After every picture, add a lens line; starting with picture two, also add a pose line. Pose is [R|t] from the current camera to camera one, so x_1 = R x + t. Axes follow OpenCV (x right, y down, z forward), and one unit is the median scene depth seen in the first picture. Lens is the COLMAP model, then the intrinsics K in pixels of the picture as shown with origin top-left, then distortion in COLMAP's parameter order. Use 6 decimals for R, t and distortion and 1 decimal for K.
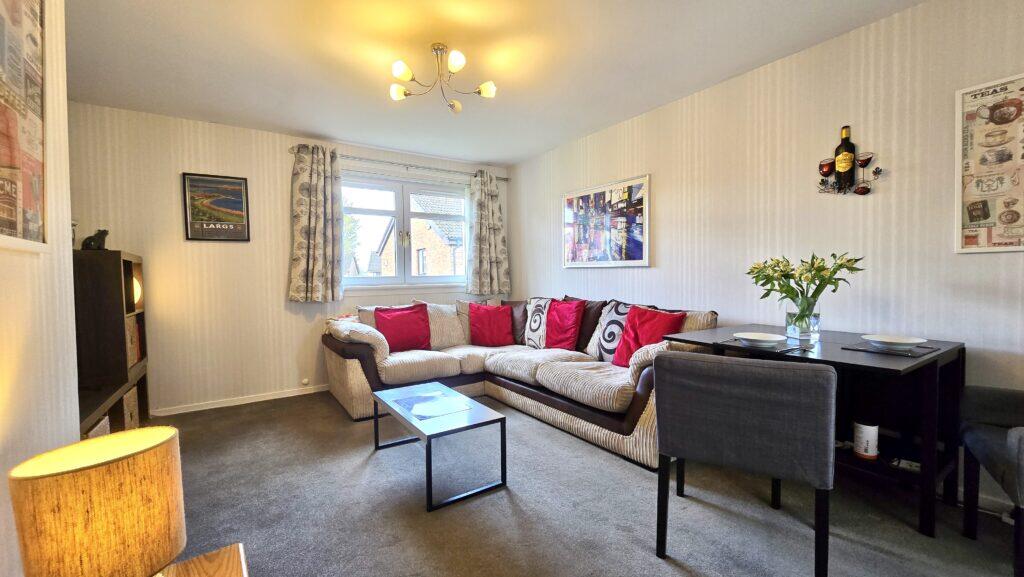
lens RADIAL K [[419.5, 0, 519.1], [0, 419.5, 286.3], [0, 0, 1]] dist [-0.002428, -0.000112]
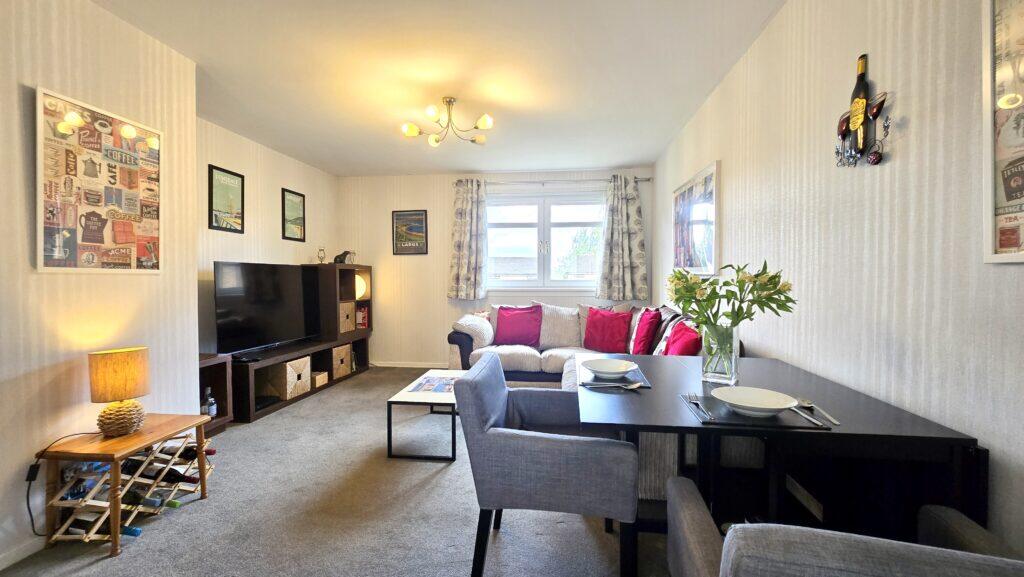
lens RADIAL K [[419.5, 0, 519.1], [0, 419.5, 286.3], [0, 0, 1]] dist [-0.002428, -0.000112]
pose [[0.754473, 0.028332, -0.655719, 0.524076], [-0.027825, 0.999550, 0.011173, -0.022739], [0.655741, 0.009816, 0.754922, 0.132946]]
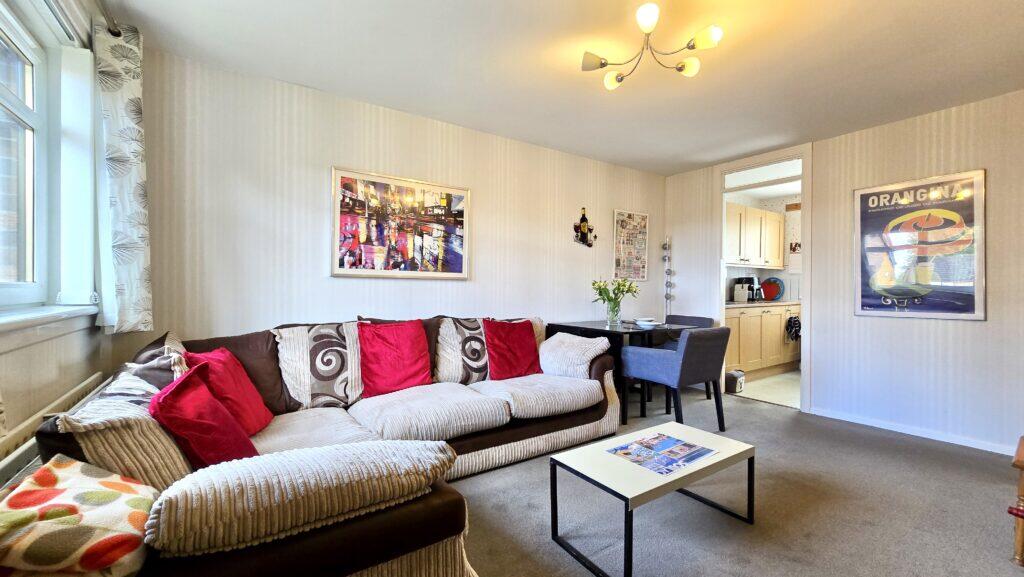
lens RADIAL K [[419.5, 0, 519.1], [0, 419.5, 286.3], [0, 0, 1]] dist [-0.002428, -0.000112]
pose [[-0.004542, 0.010630, 0.999933, -0.666943], [0.018639, 0.999771, -0.010544, -0.017972], [-0.999816, 0.018590, -0.004739, 0.836623]]
